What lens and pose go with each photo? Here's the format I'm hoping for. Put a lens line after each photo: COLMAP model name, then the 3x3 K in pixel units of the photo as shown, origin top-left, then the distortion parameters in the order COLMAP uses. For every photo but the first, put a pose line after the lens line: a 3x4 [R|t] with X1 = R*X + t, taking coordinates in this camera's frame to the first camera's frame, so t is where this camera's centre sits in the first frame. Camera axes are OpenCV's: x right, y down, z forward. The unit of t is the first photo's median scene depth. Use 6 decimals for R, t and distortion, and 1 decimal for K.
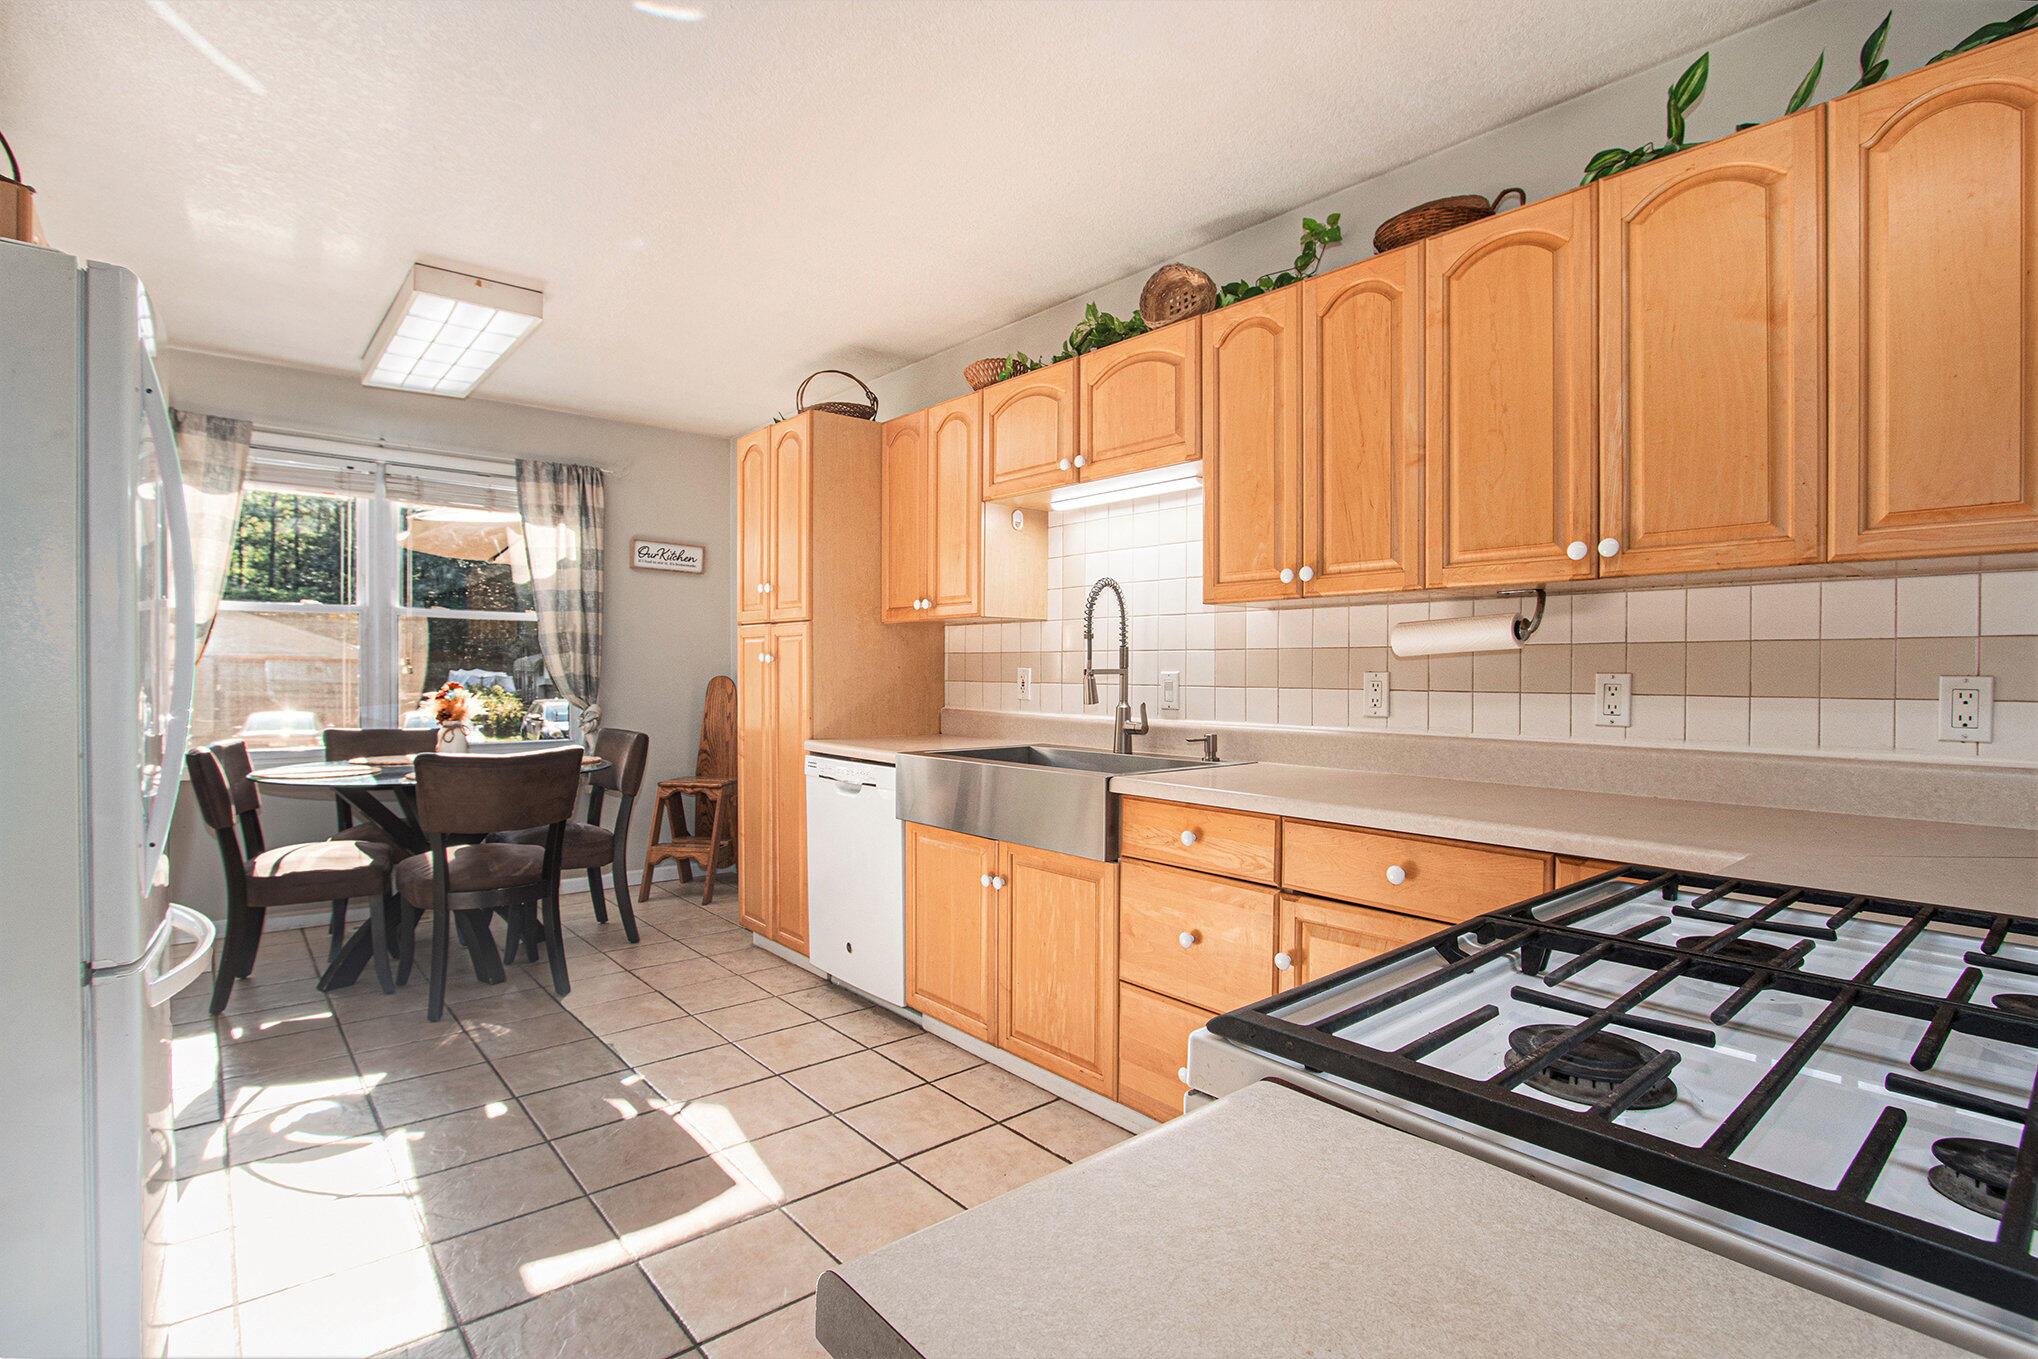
lens RADIAL K [[972.2, 0, 1023.9], [0, 972.2, 687.0], [0, 0, 1]] dist [-0.018696, 0.002769]
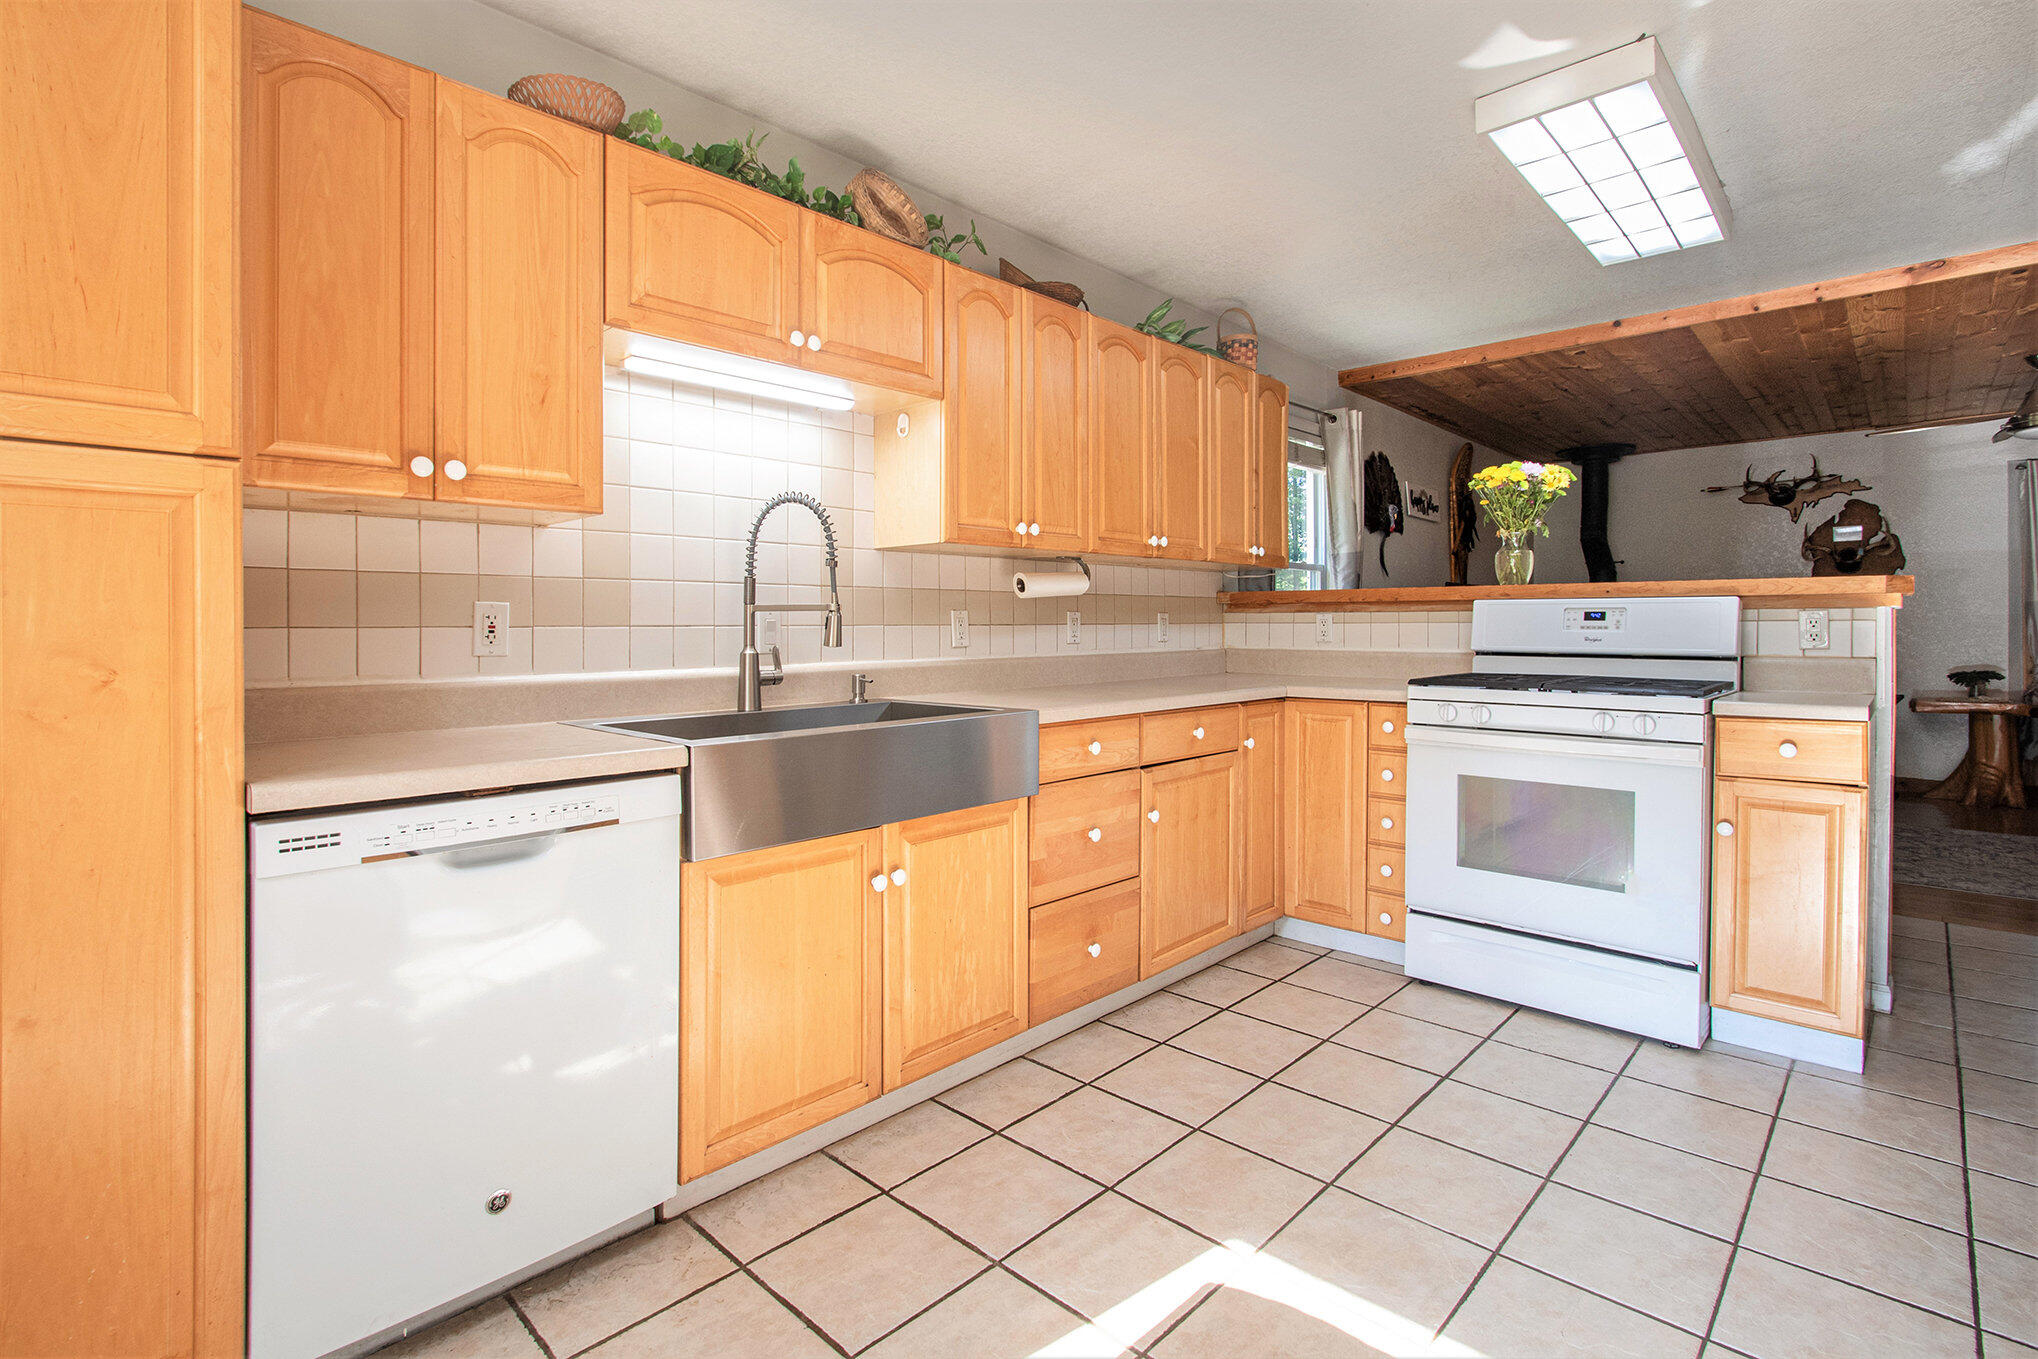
lens RADIAL K [[972.2, 0, 1024.8], [0, 972.2, 628.0], [0, 0, 1]] dist [-0.018696, 0.002769]
pose [[-0.106258, -0.023196, 0.994068, -0.752220], [0.006478, 0.999690, 0.024020, -0.019317], [-0.994317, 0.008992, -0.106075, 0.910169]]
